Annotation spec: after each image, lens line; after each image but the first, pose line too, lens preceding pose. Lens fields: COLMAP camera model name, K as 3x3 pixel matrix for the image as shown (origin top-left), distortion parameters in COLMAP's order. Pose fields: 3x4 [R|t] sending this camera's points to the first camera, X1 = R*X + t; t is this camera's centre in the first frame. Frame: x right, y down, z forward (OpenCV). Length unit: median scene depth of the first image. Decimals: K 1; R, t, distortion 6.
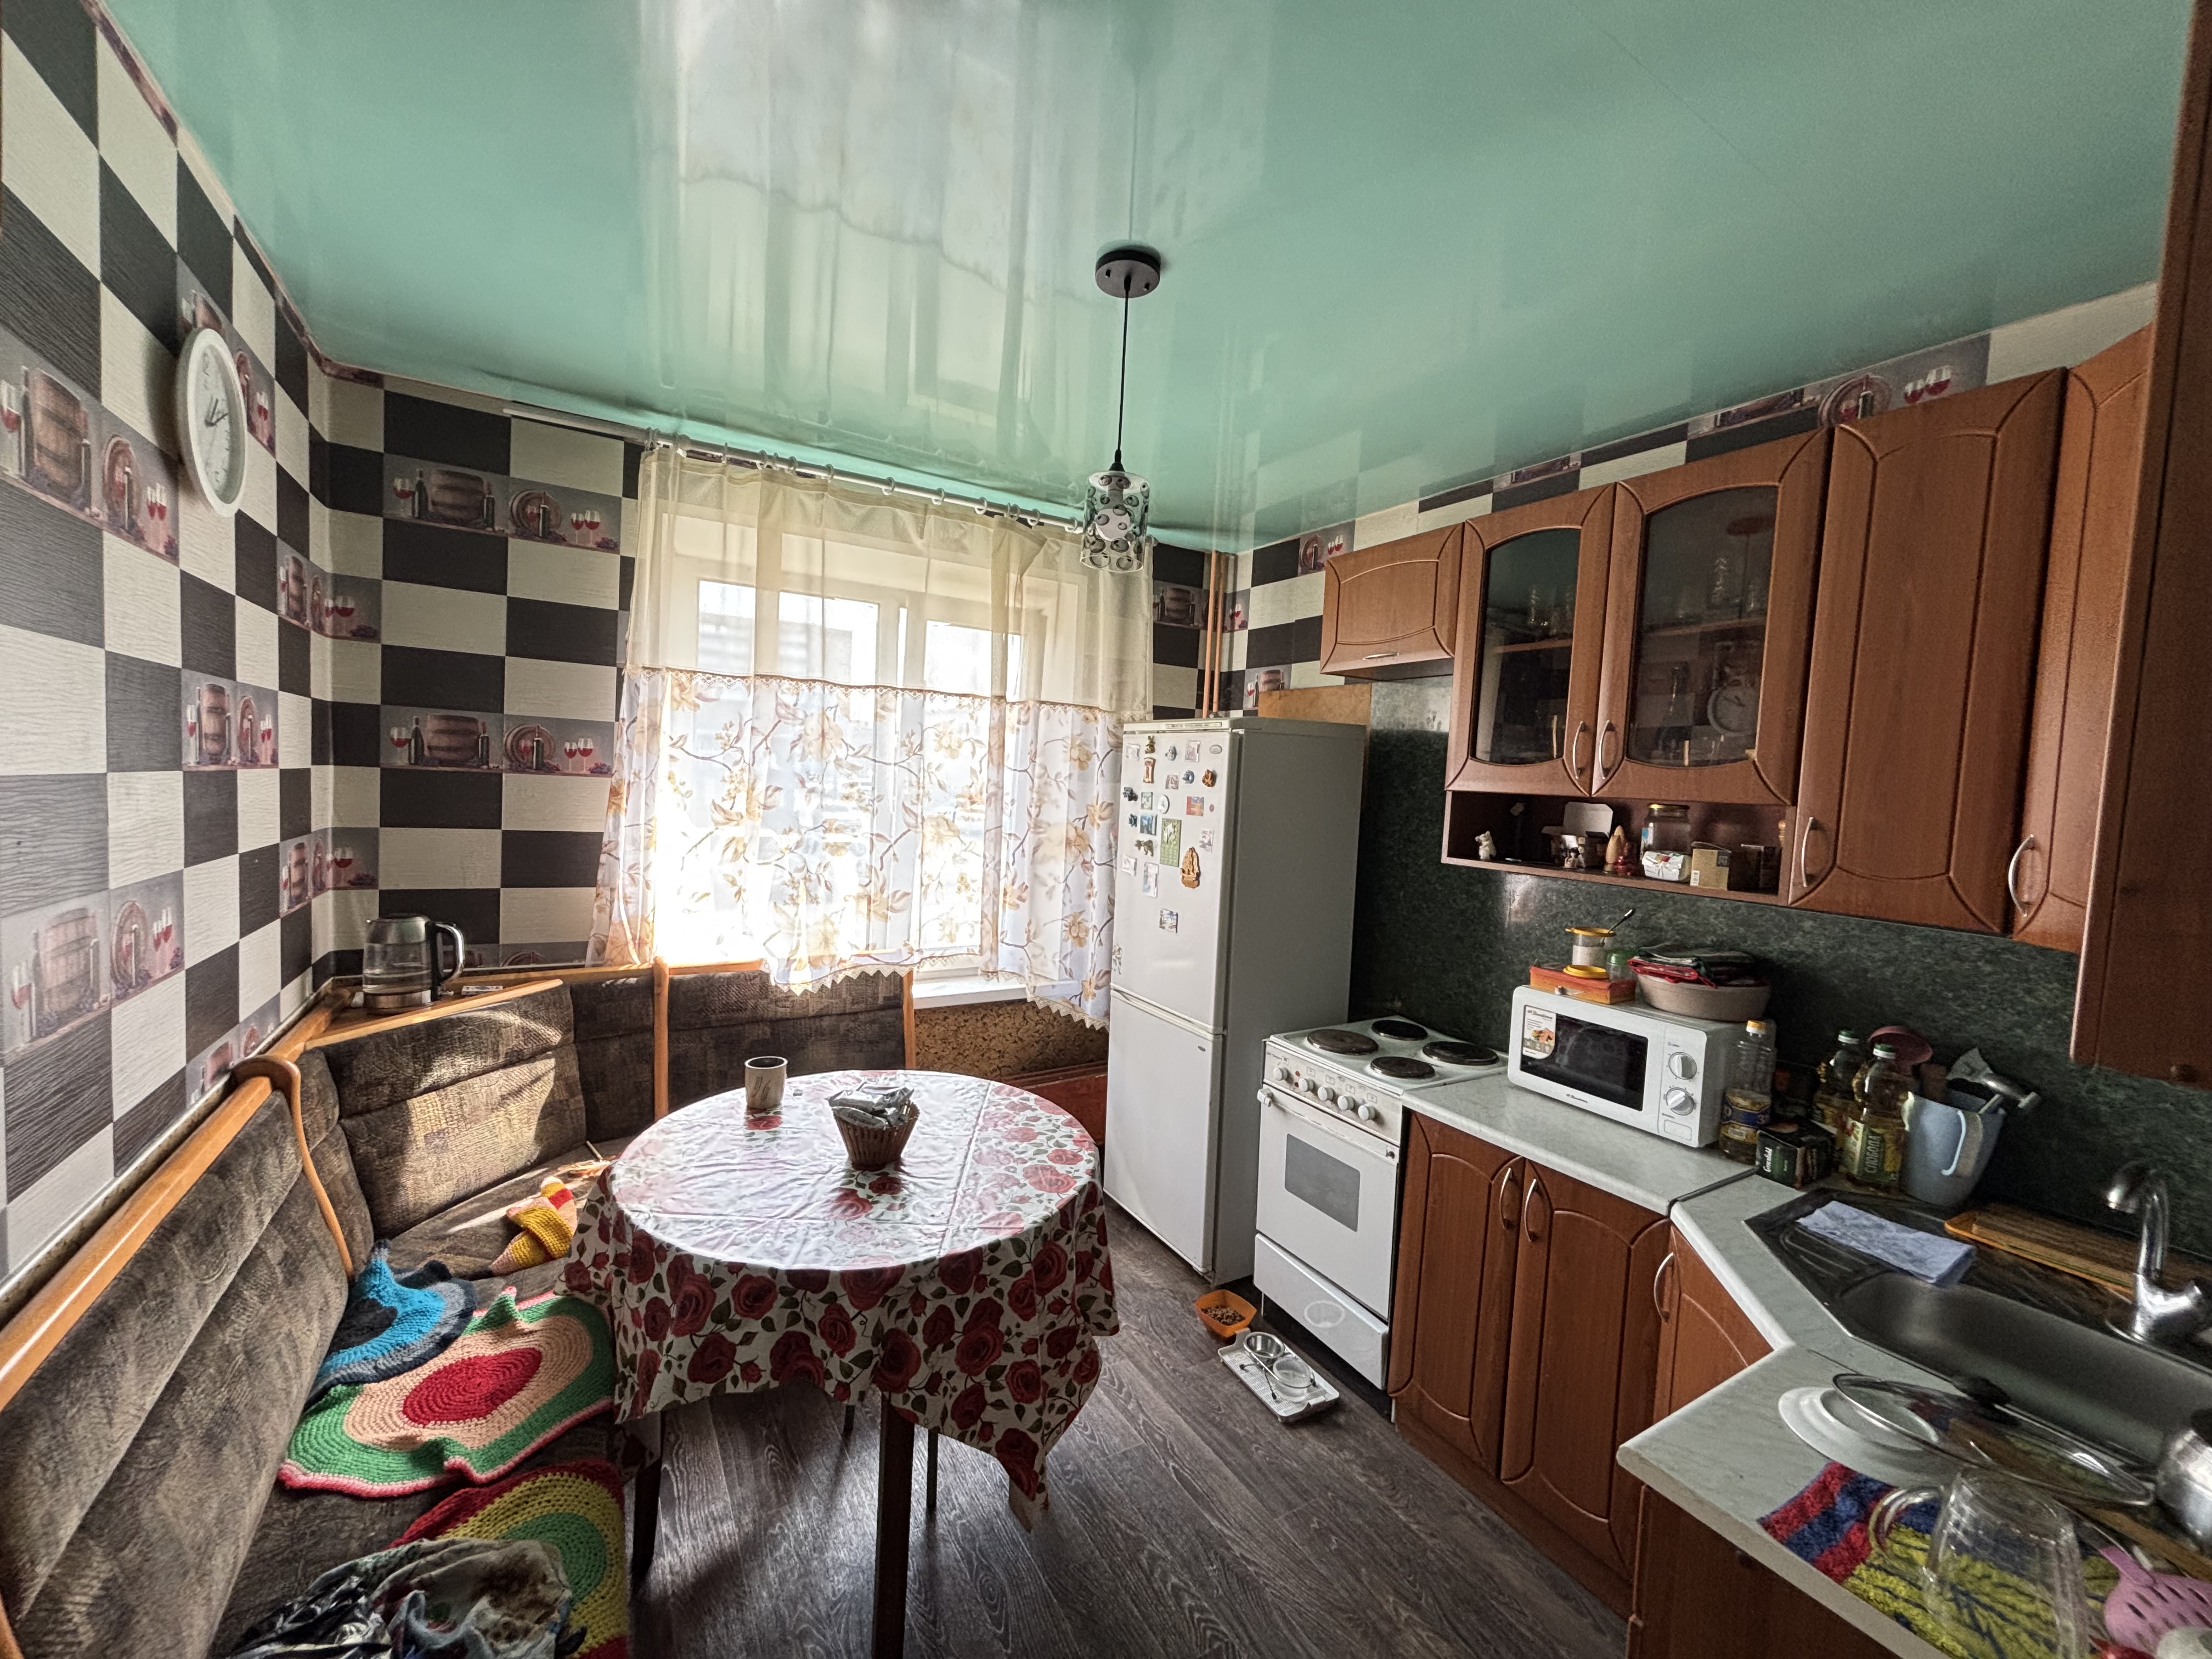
lens RADIAL K [[886.1, 0, 1103.2], [0, 886.1, 828.4], [0, 0, 1]] dist [-0.004593, -0.000301]
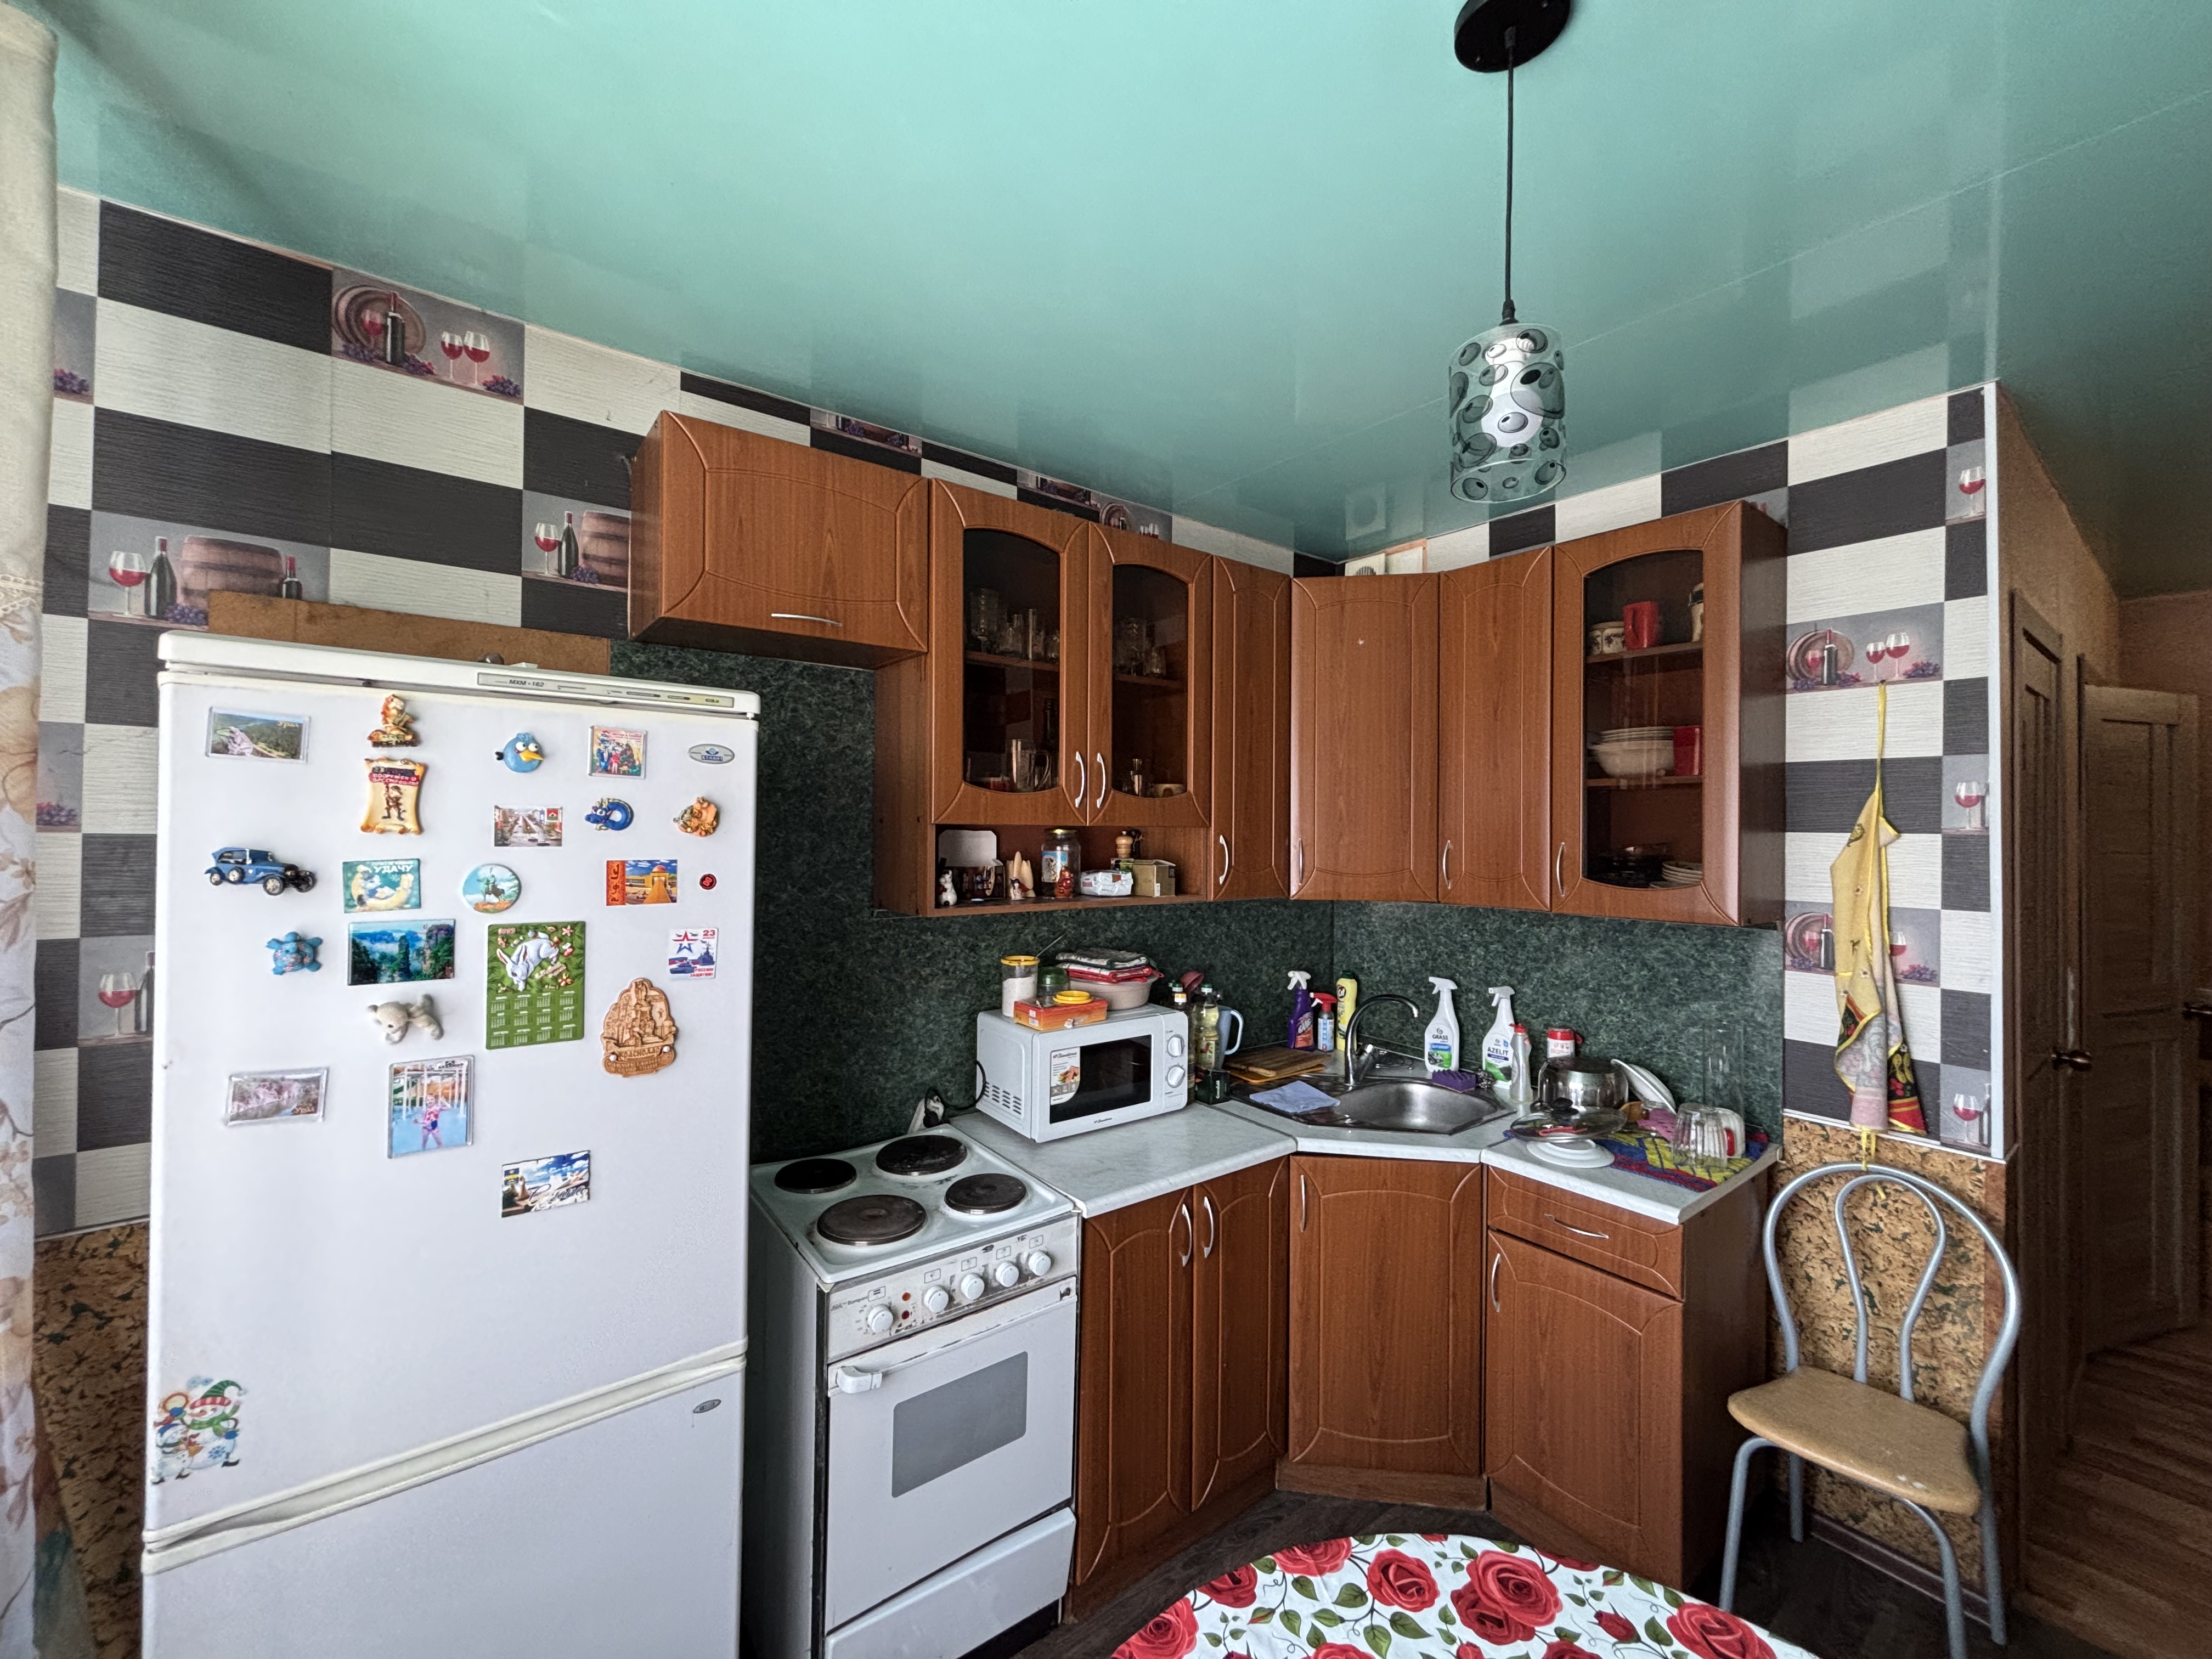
lens RADIAL K [[886.1, 0, 1103.8], [0, 886.1, 827.7], [0, 0, 1]] dist [-0.004593, -0.000301]
pose [[-0.110981, -0.051186, 0.992504, -0.350052], [0.040350, 0.997617, 0.055961, -0.067339], [-0.993003, 0.046258, -0.108651, 0.832120]]
